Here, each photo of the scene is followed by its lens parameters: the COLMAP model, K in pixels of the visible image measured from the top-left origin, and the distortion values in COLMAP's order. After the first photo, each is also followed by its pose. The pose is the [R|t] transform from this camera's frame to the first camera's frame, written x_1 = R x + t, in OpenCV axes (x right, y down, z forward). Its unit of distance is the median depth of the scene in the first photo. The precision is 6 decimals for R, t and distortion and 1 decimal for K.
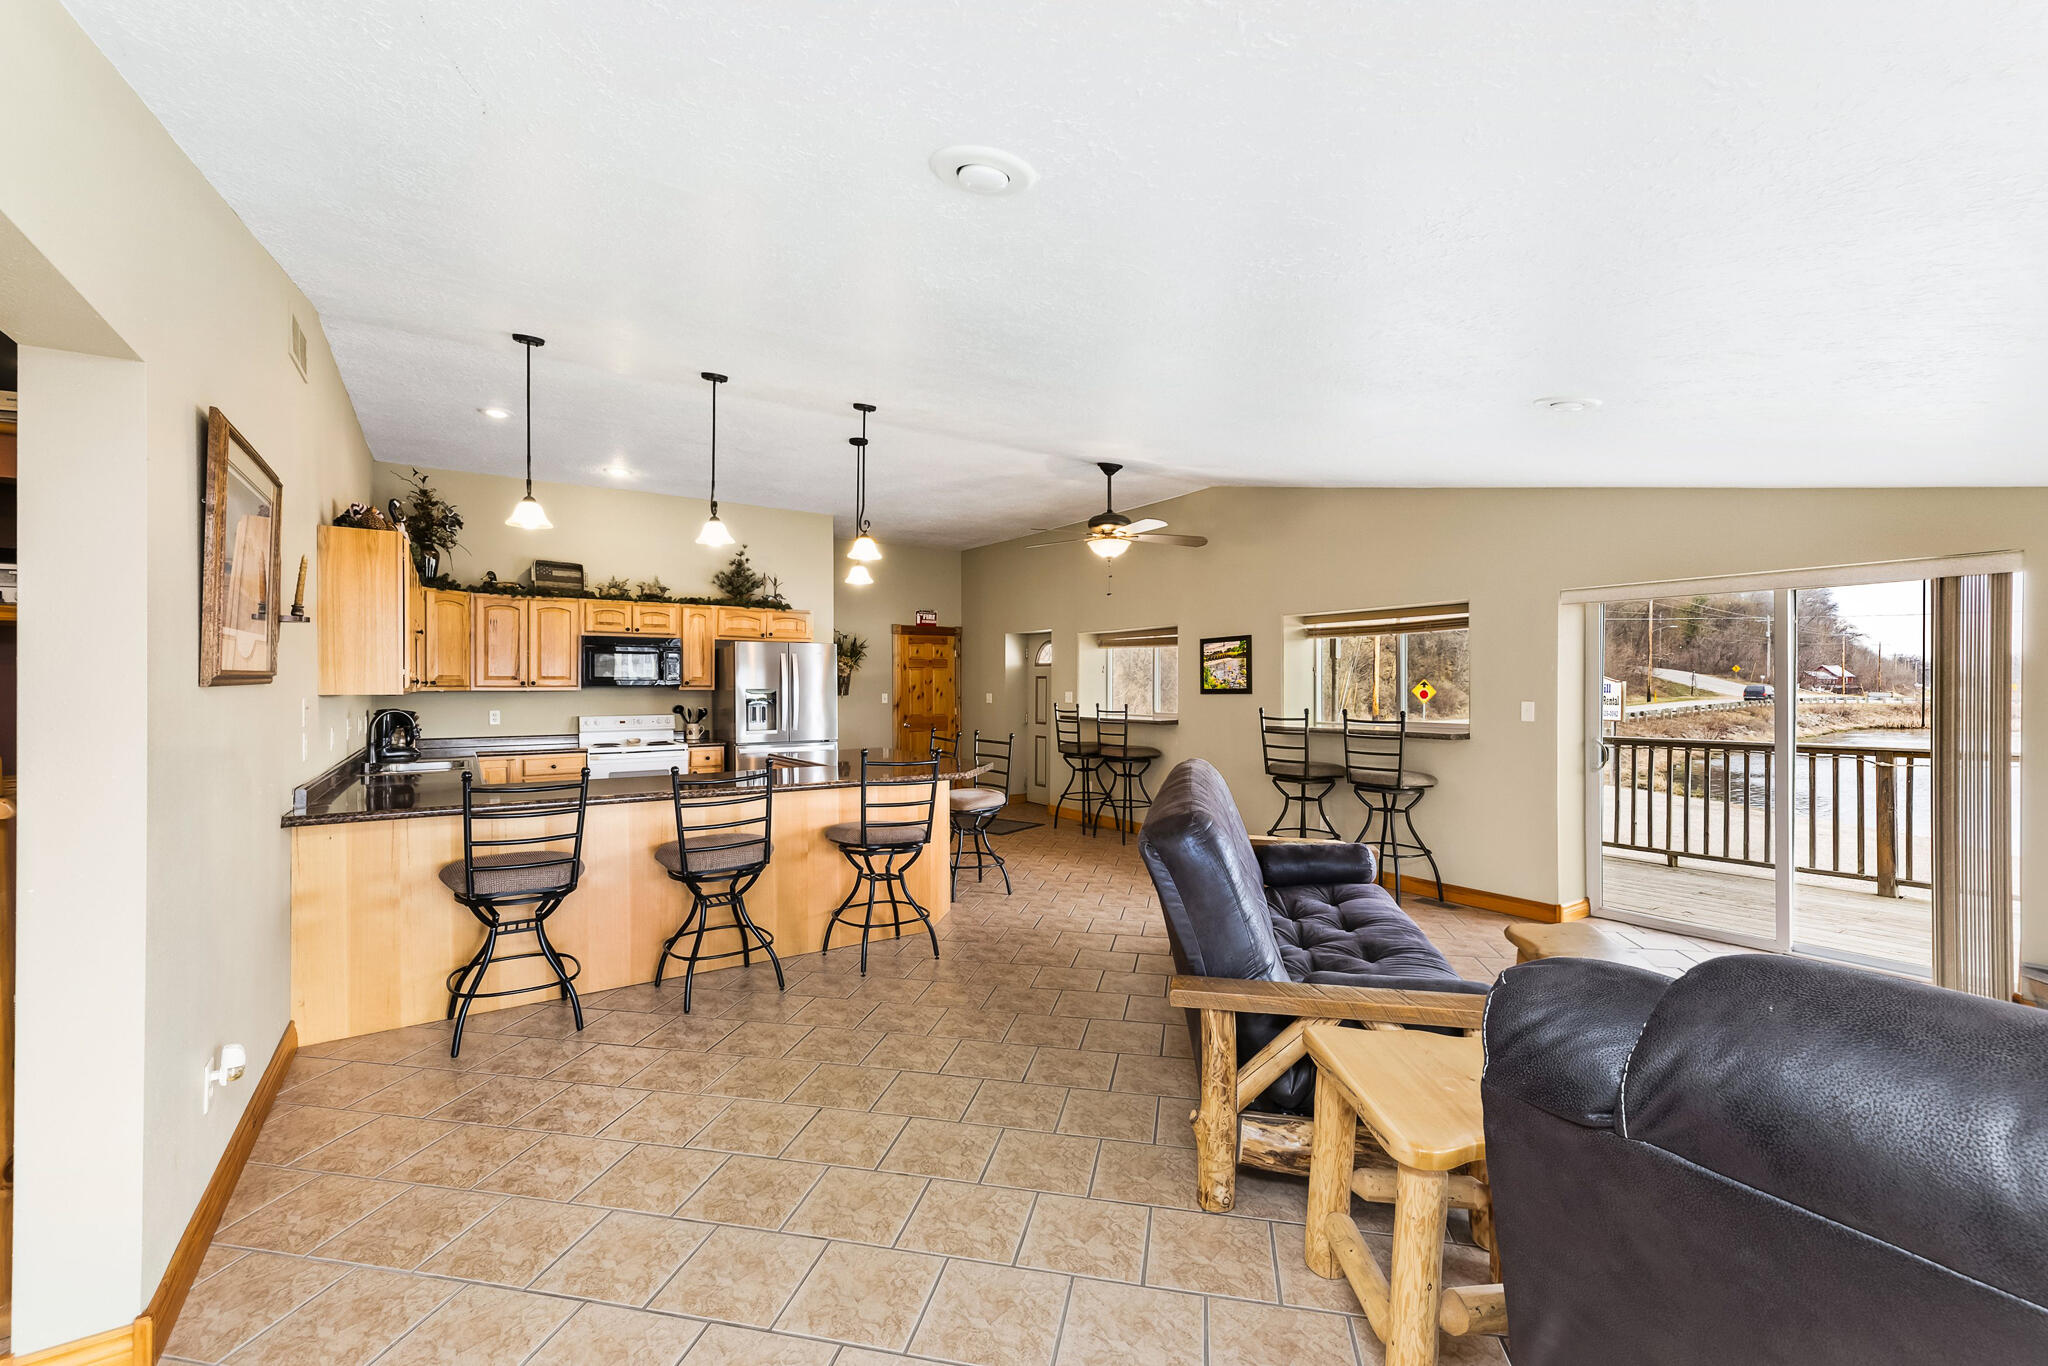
lens RADIAL K [[842.6, 0, 1030.9], [0, 842.6, 684.5], [0, 0, 1]] dist [0.000749, -0.000096]
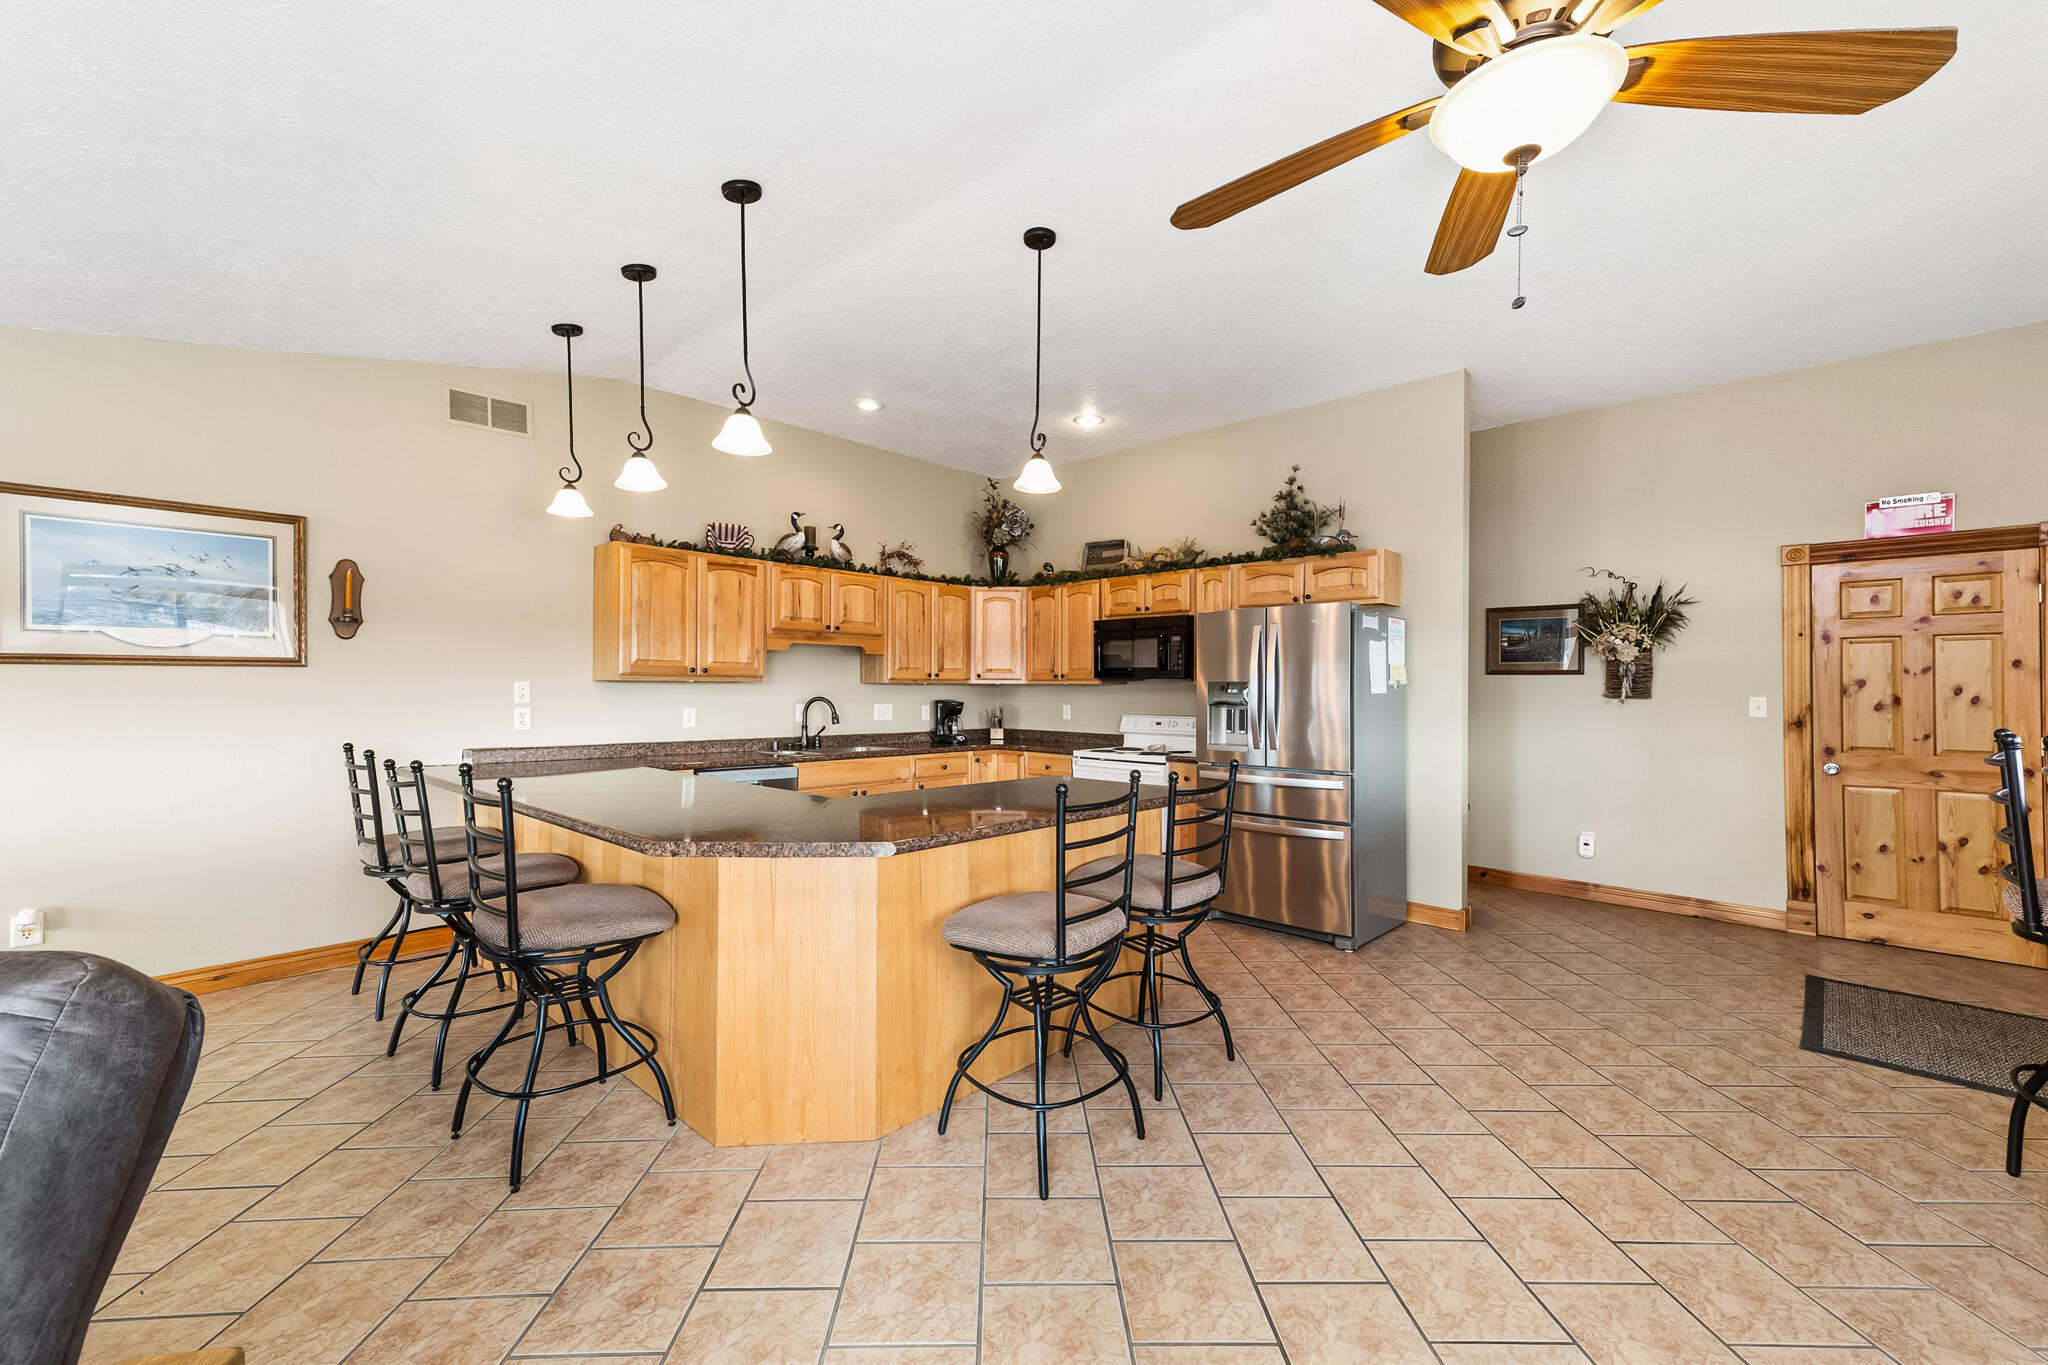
lens RADIAL K [[791.3, 0, 1024.0], [0, 791.3, 682.5], [0, 0, 1]] dist [0.021521, 0.000049]
pose [[0.238651, -0.001926, -0.971104, 0.238561], [-0.003502, 0.999990, -0.002844, 0.007844], [0.971099, 0.004079, 0.238642, 0.714694]]
